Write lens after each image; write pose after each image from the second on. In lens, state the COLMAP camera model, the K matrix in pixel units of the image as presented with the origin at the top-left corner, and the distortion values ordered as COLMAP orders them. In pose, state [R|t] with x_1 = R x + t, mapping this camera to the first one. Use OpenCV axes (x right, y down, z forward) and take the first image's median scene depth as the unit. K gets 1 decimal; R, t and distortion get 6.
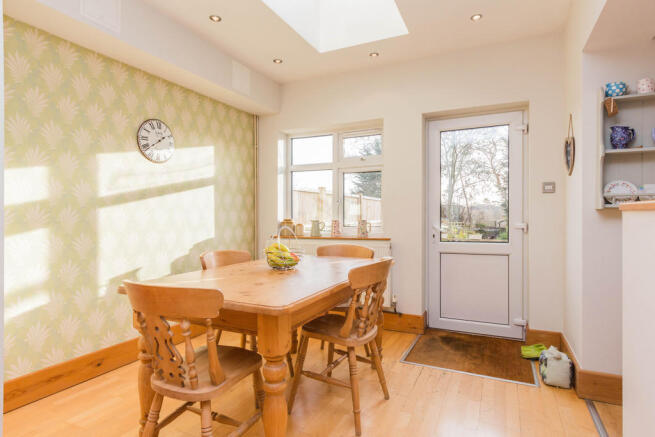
lens RADIAL K [[356.4, 0, 331.7], [0, 356.4, 220.6], [0, 0, 1]] dist [0.003444, -0.003925]
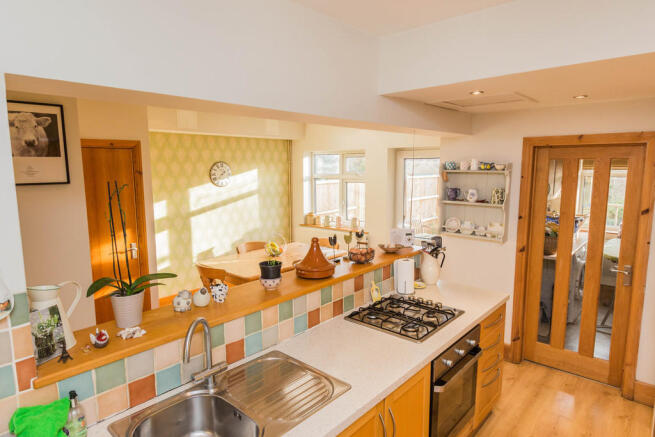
lens RADIAL K [[386.8, 0, 326.7], [0, 386.8, 216.7], [0, 0, 1]] dist [0.004943, -0.004437]
pose [[0.956919, 0.035875, -0.288129, 0.520002], [-0.002662, 0.993380, 0.114846, -0.225683], [0.290342, -0.109131, 0.950680, -0.620849]]
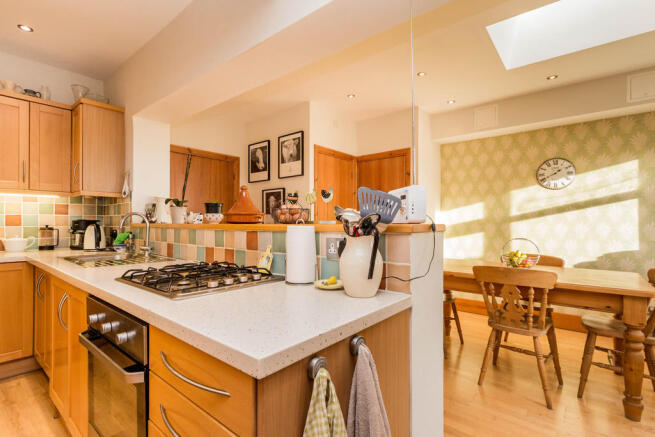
lens RADIAL K [[306.4, 0, 330.5], [0, 306.4, 220.9], [0, 0, 1]] dist [0.006179, 0.001109]
pose [[-0.239861, -0.000268, -0.970807, 0.838275], [-0.016258, 0.999861, 0.003741, -0.029153], [0.970671, 0.016681, -0.239832, 0.425856]]
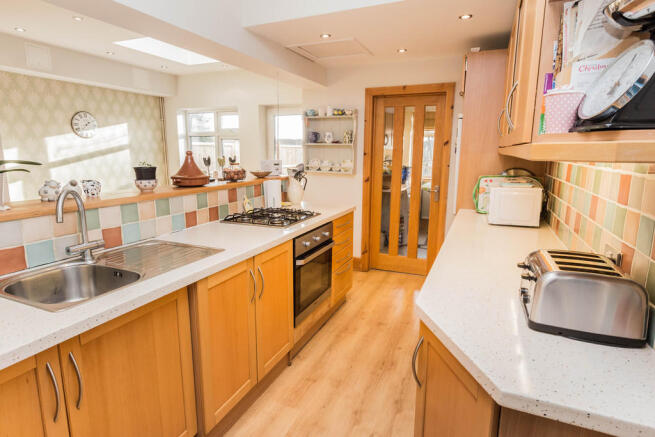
lens RADIAL K [[356.4, 0, 327.0], [0, 356.4, 214.7], [0, 0, 1]] dist [0.003444, -0.003925]
pose [[0.999450, 0.004738, 0.032826, 0.553972], [-0.009963, 0.986919, 0.160909, -0.085961], [-0.031634, -0.161147, 0.986423, -0.700983]]
